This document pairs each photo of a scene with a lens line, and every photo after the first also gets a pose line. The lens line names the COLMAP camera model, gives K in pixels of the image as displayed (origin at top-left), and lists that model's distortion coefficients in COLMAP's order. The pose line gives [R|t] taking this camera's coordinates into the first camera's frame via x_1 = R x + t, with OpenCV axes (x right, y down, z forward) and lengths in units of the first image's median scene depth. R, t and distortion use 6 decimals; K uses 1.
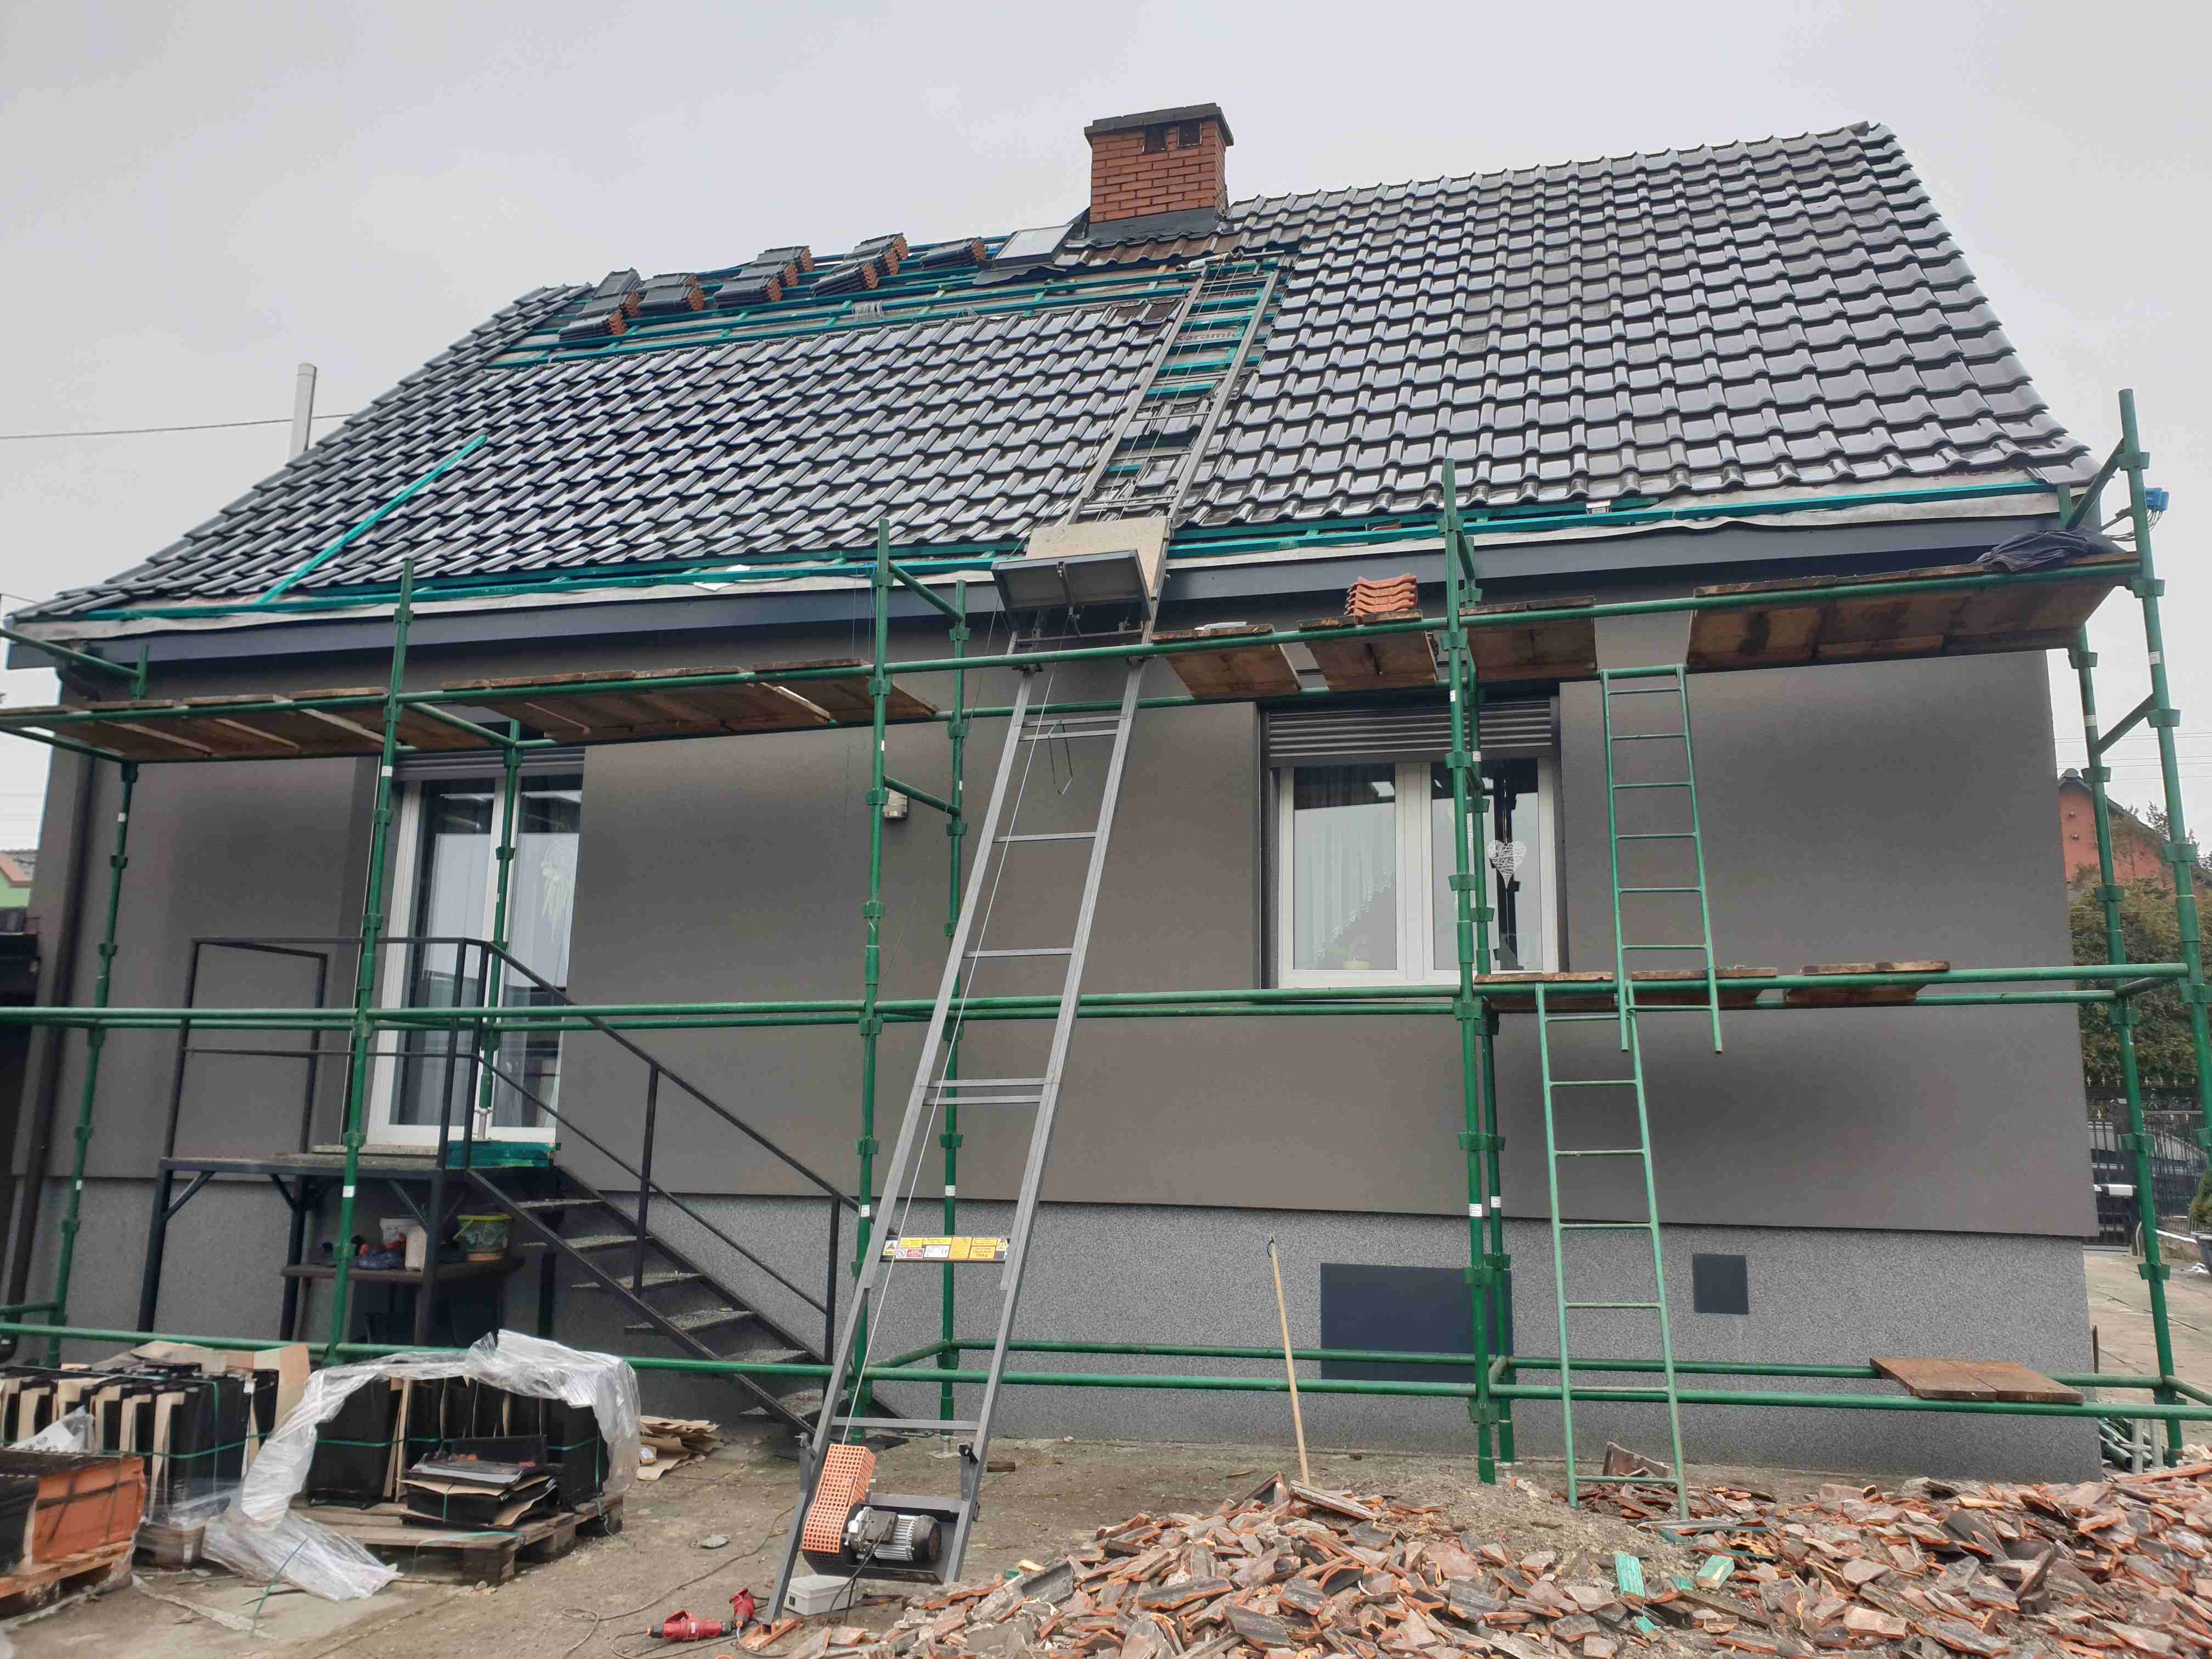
lens RADIAL K [[1697.6, 0, 1146.3], [0, 1697.6, 774.5], [0, 0, 1]] dist [0.034834, -0.029325]
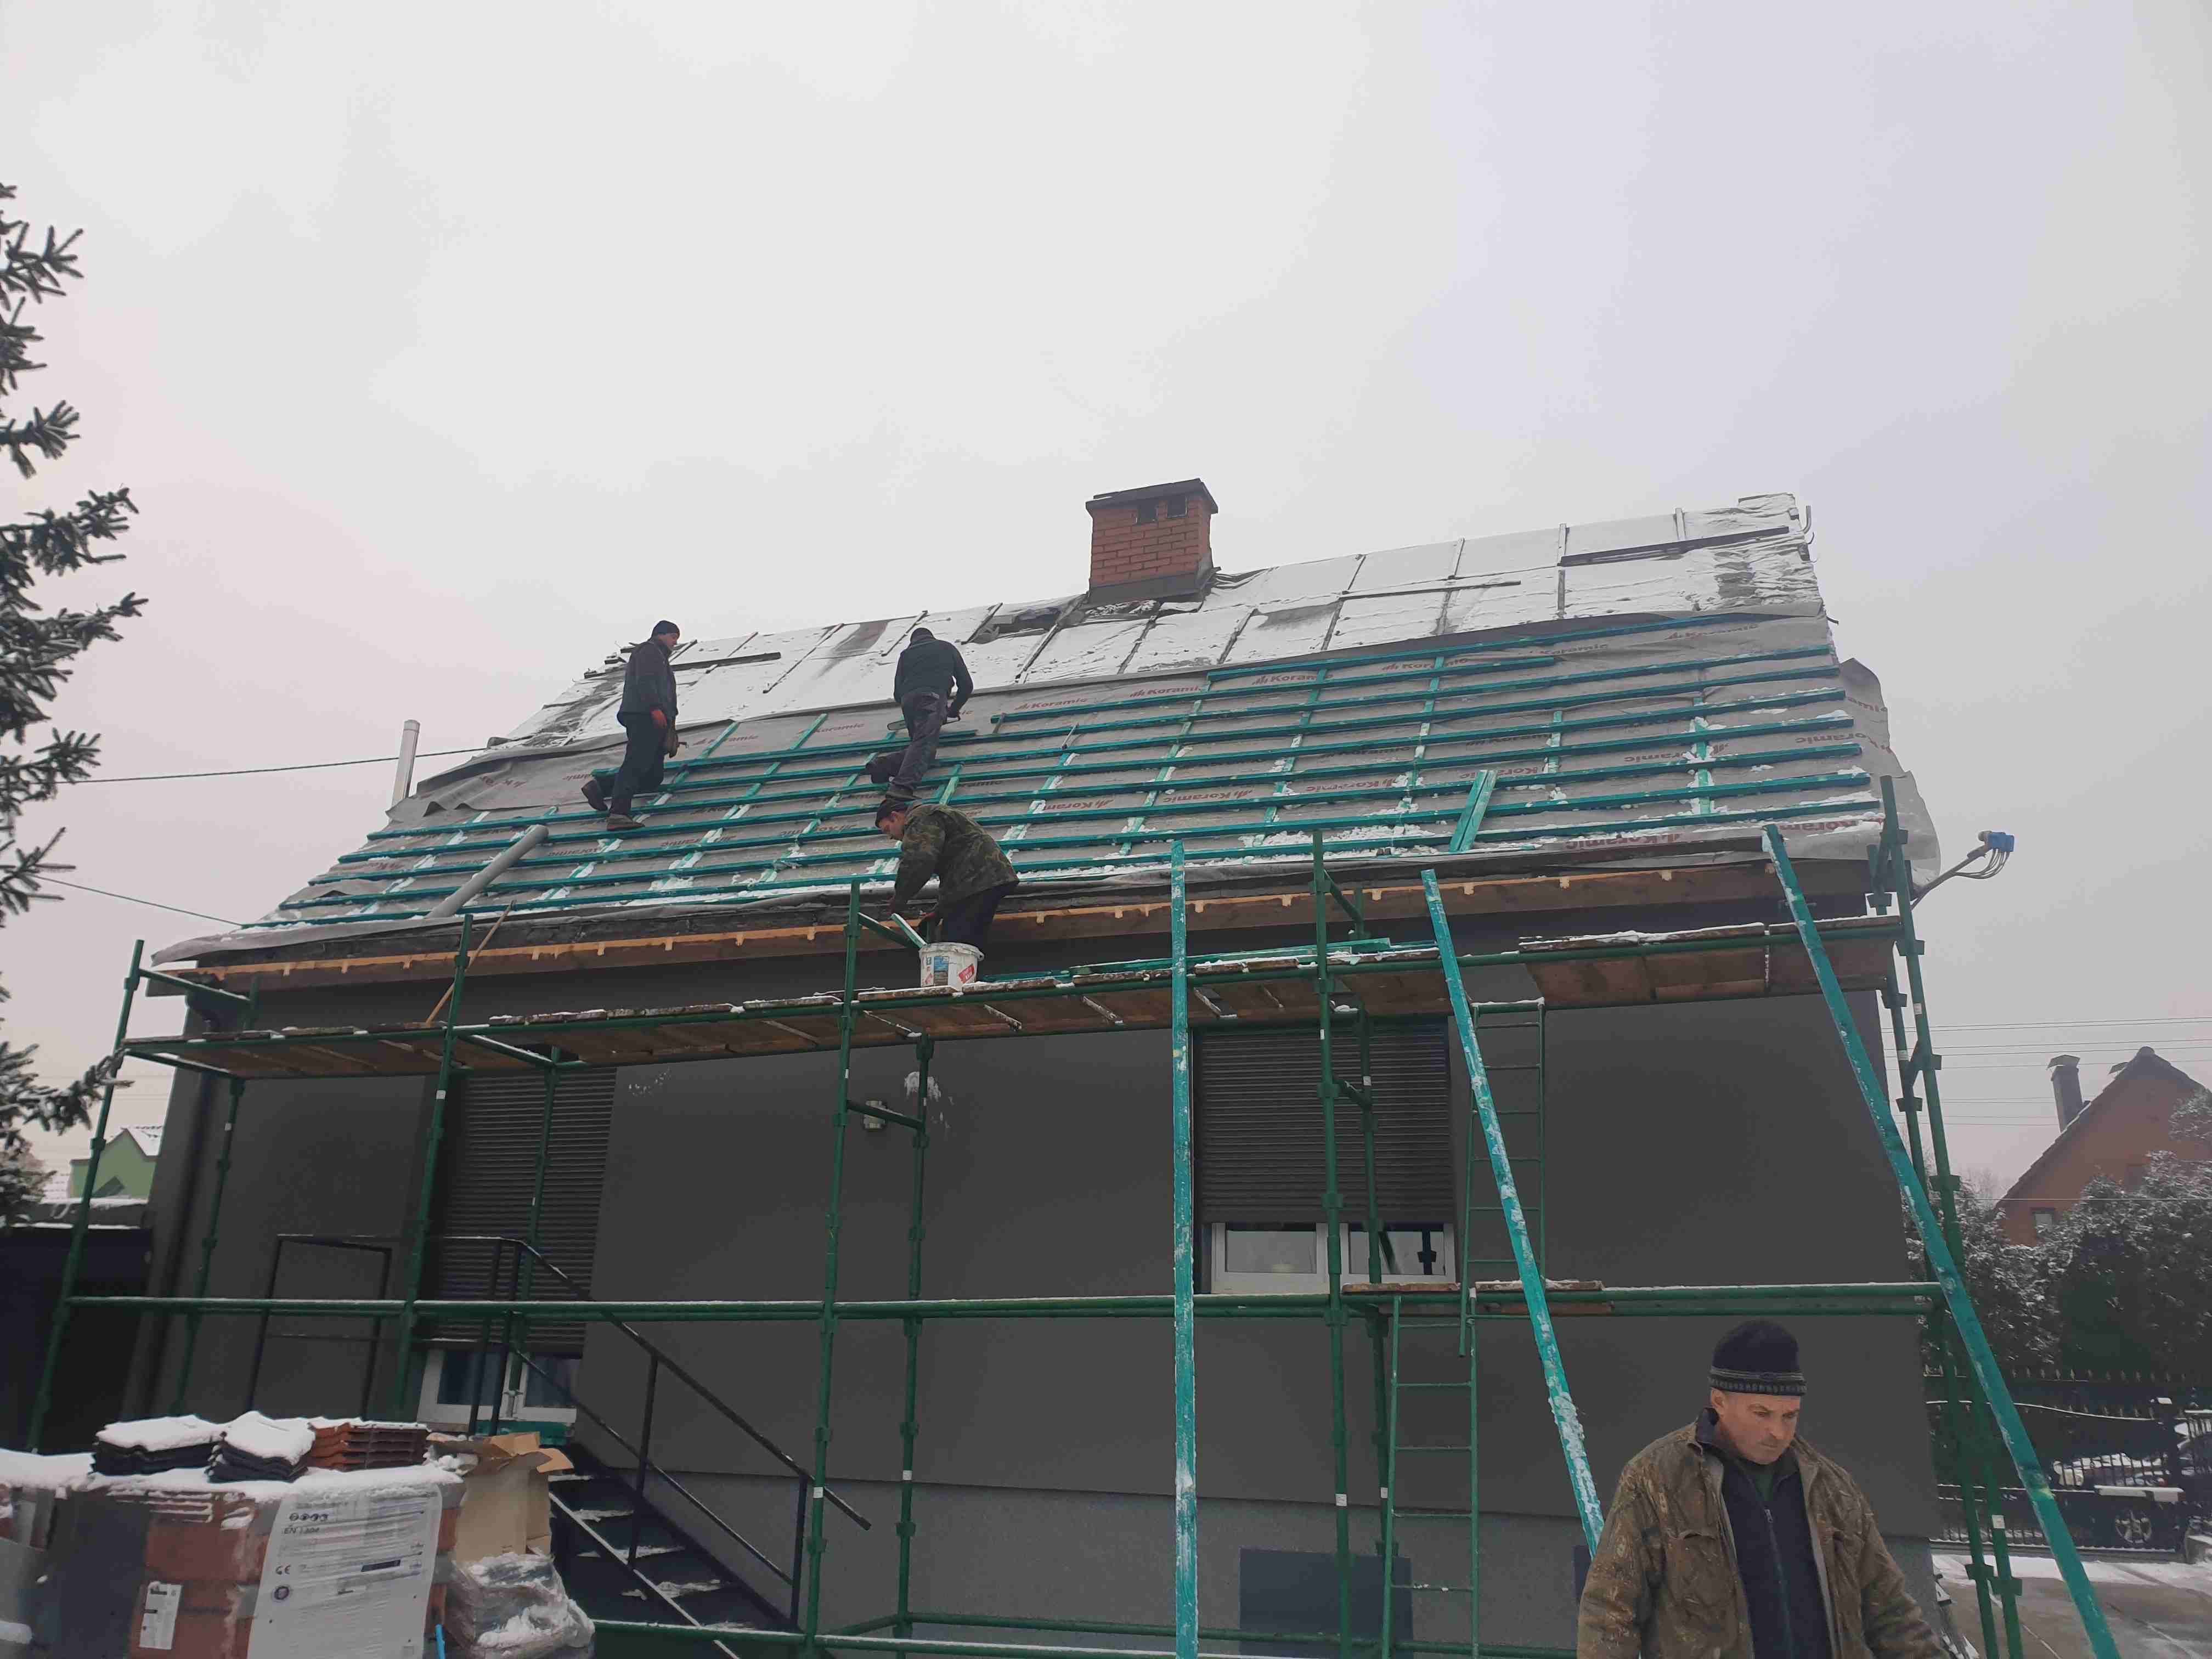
lens RADIAL K [[1697.6, 0, 1113.4], [0, 1697.6, 816.0], [0, 0, 1]] dist [0.034834, -0.029325]
pose [[0.997122, -0.010740, -0.075051, 0.101938], [0.000919, 0.991556, -0.129678, -0.036850], [0.075810, 0.129236, 0.988712, -0.147943]]
